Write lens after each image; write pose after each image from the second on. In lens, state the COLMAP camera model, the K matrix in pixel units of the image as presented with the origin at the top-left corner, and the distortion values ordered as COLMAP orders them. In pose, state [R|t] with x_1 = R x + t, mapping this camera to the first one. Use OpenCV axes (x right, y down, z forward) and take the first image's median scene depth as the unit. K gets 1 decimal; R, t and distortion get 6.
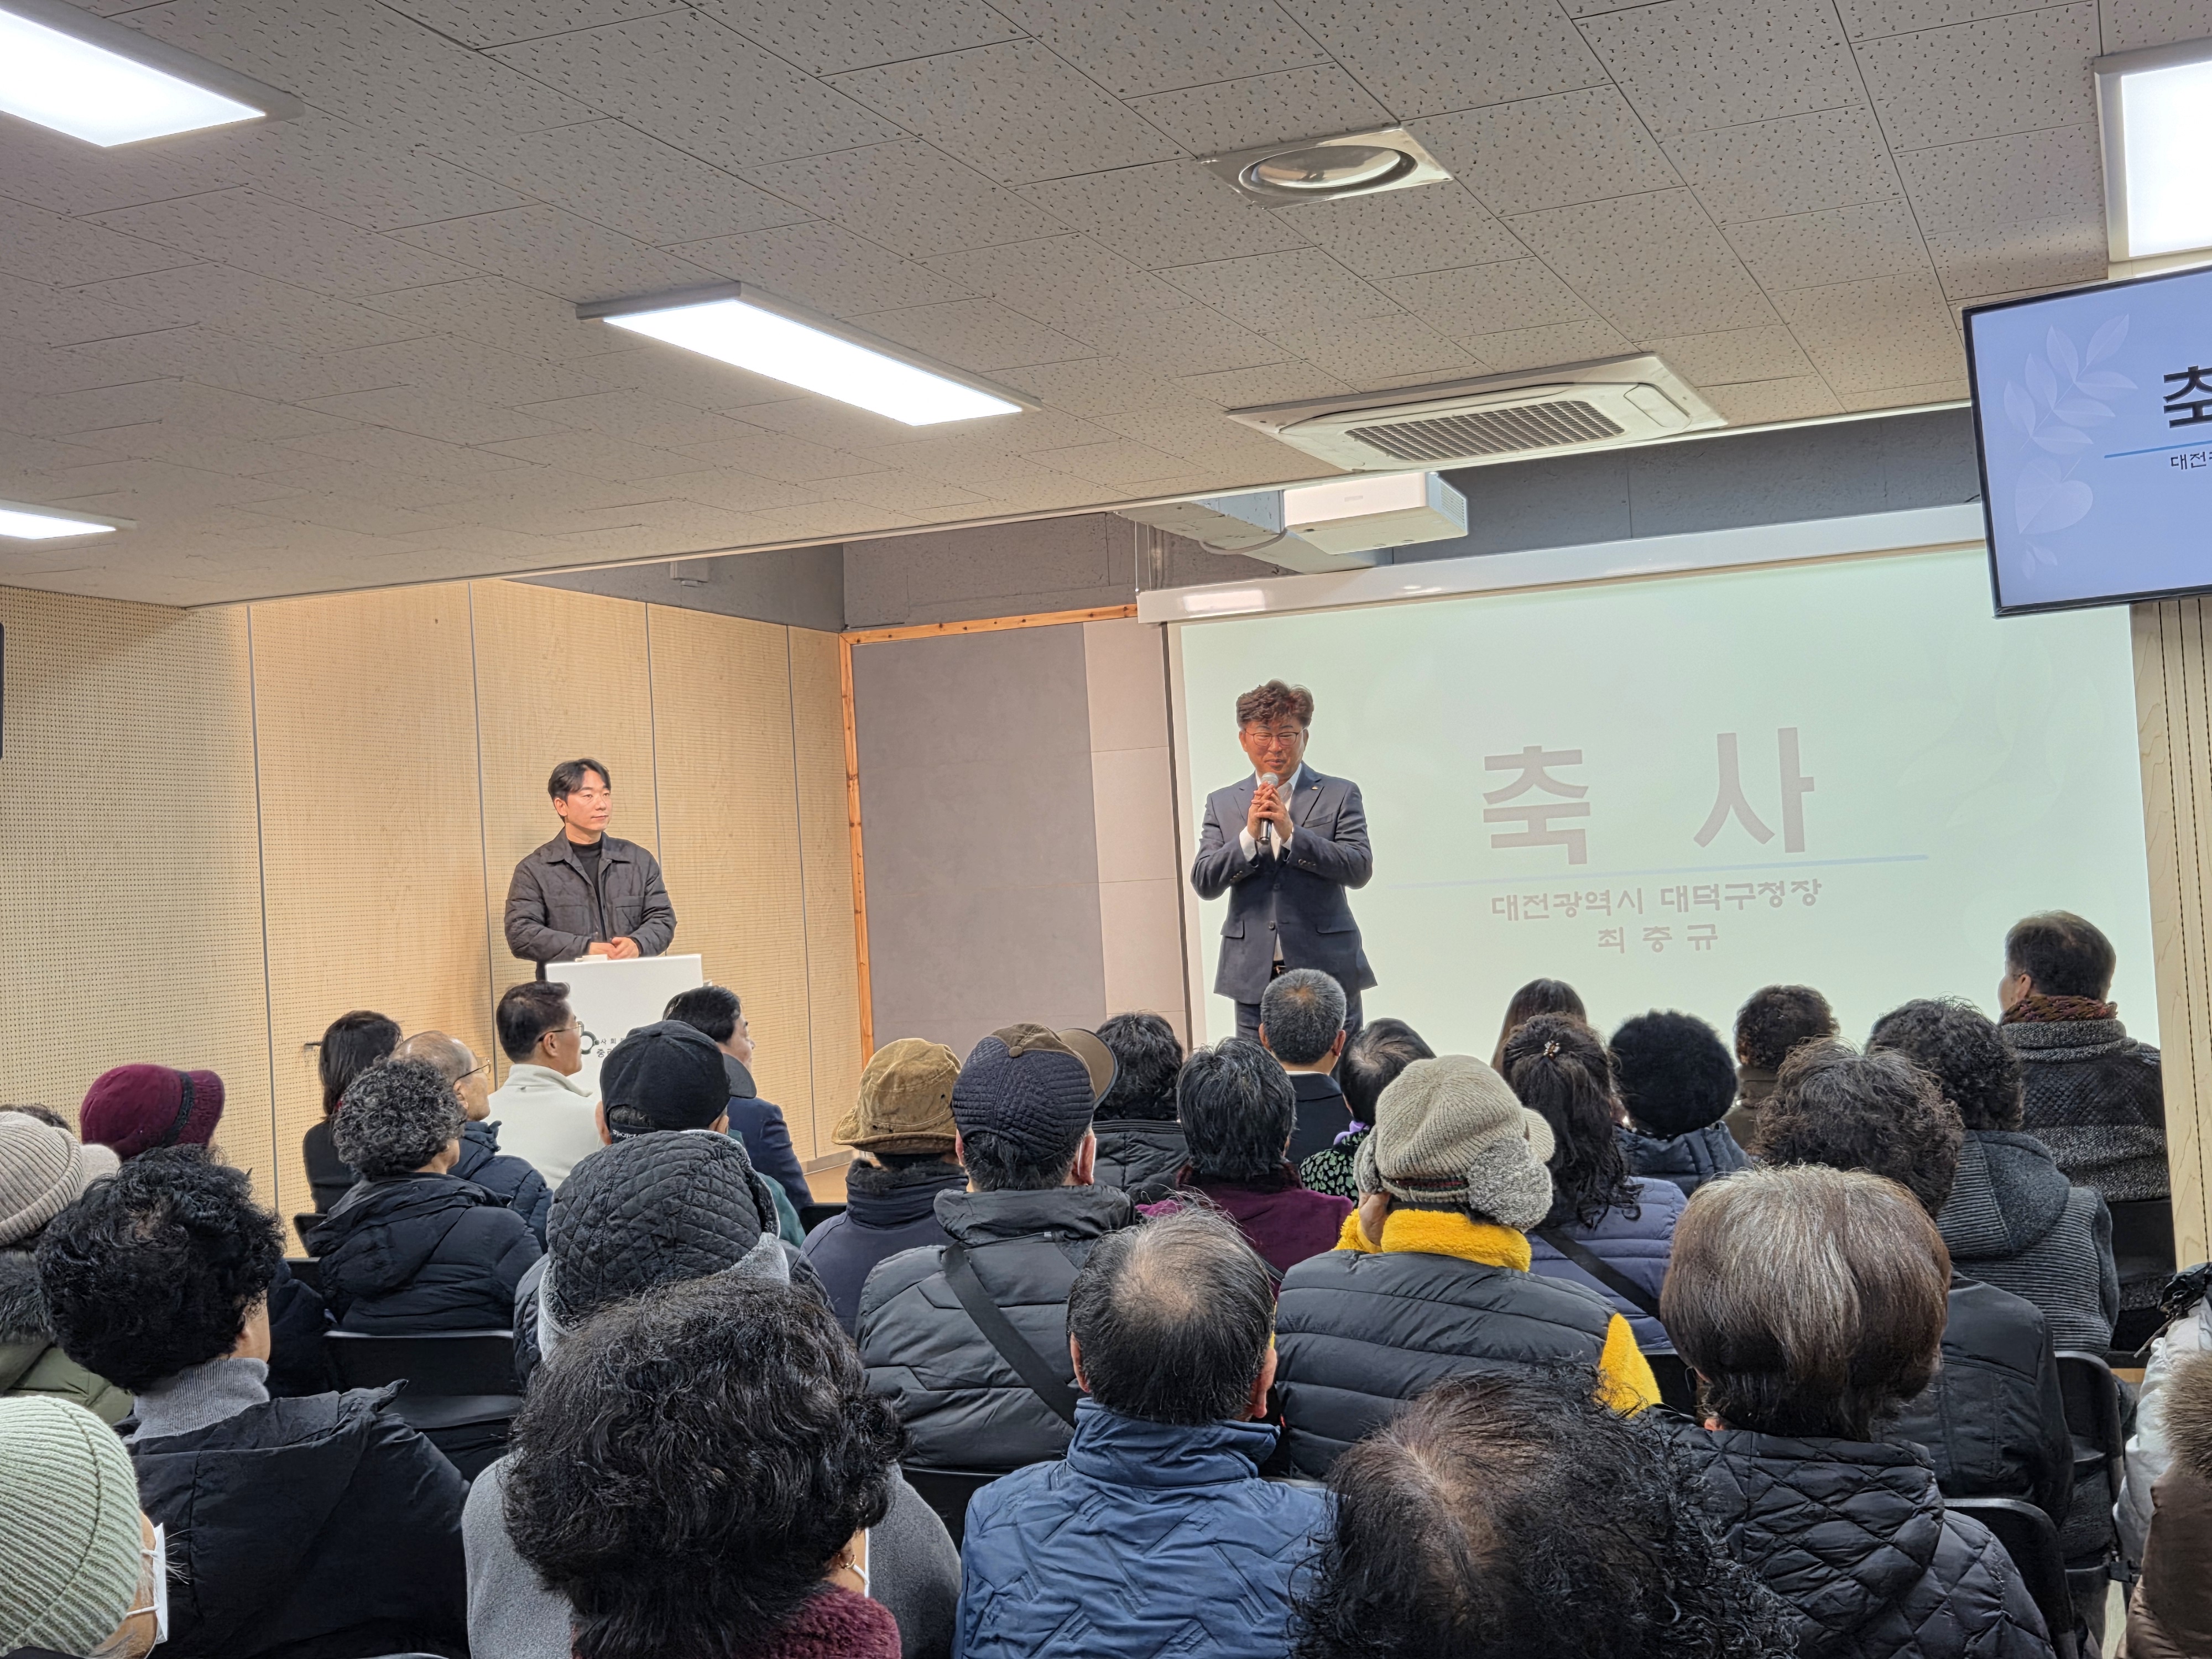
lens RADIAL K [[2713.3, 0, 1066.5], [0, 2713.3, 847.8], [0, 0, 1]] dist [0.062107, 0.000000]
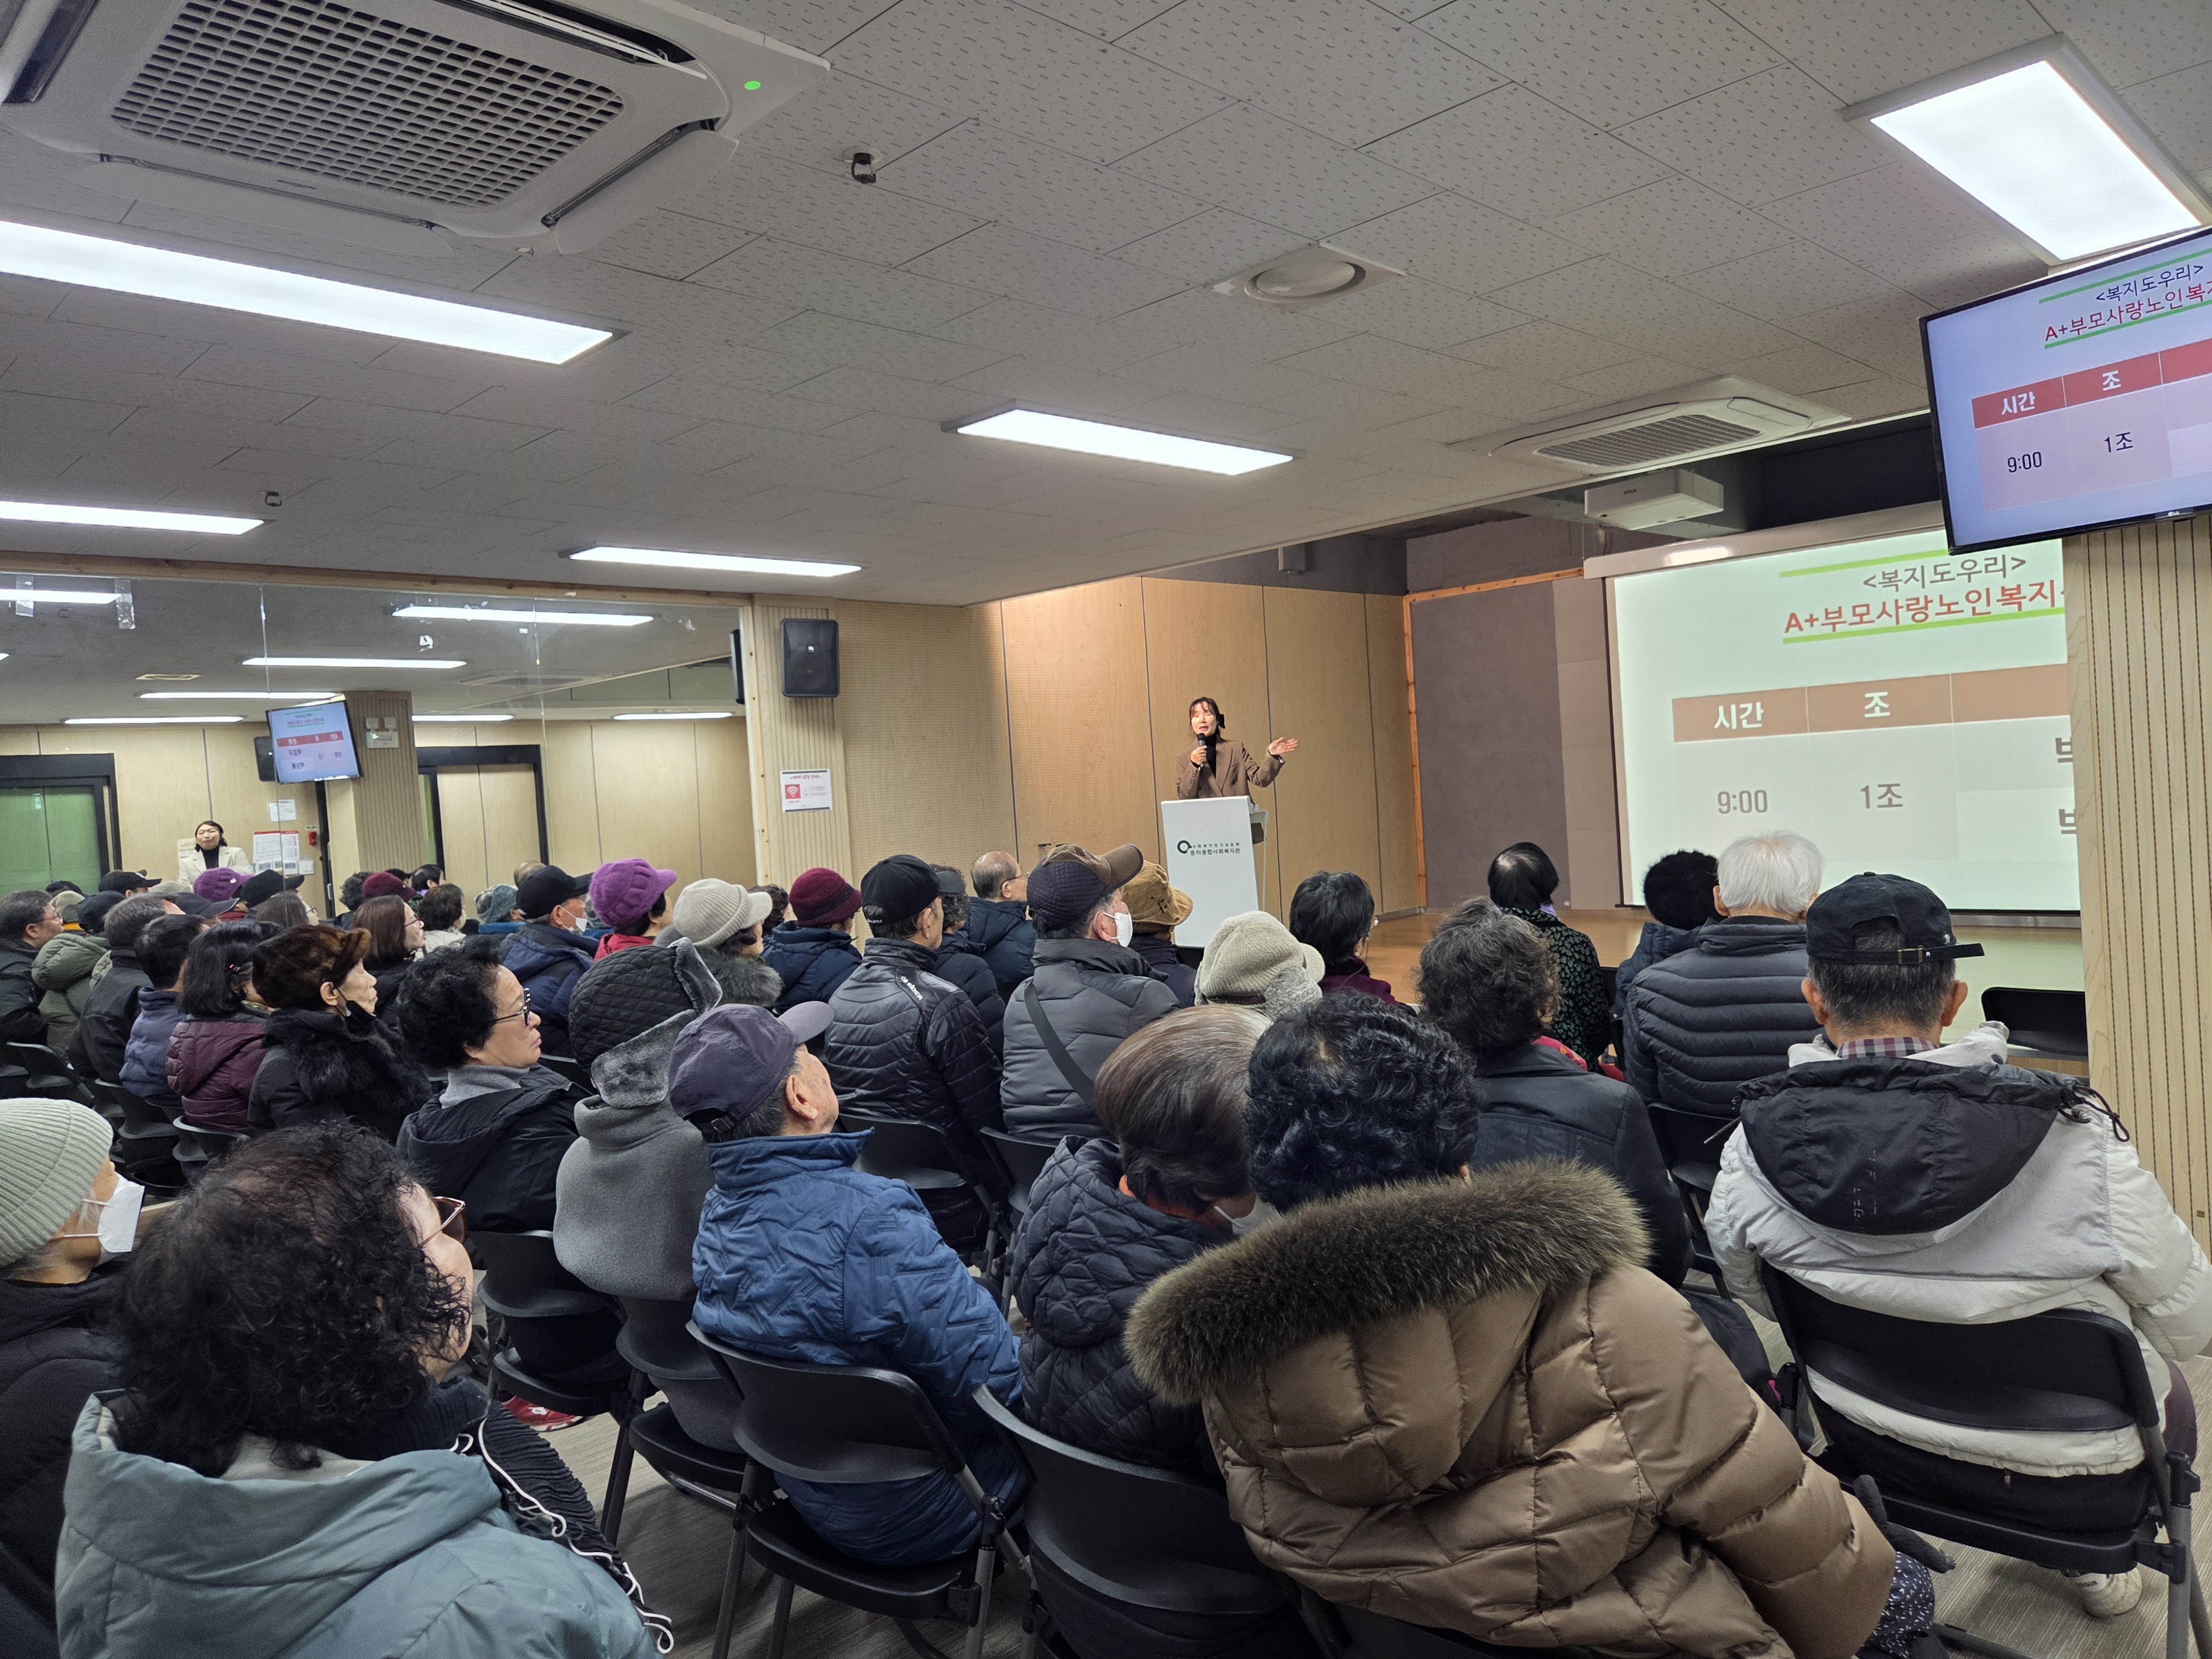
lens RADIAL K [[1531.0, 0, 1057.0], [0, 1531.0, 812.2], [0, 0, 1]] dist [0.050416, -0.035012]
pose [[0.916132, 0.005031, -0.400844, 0.242197], [0.019002, 0.998252, 0.055959, -0.010580], [0.400425, -0.058883, 0.914436, 0.138641]]
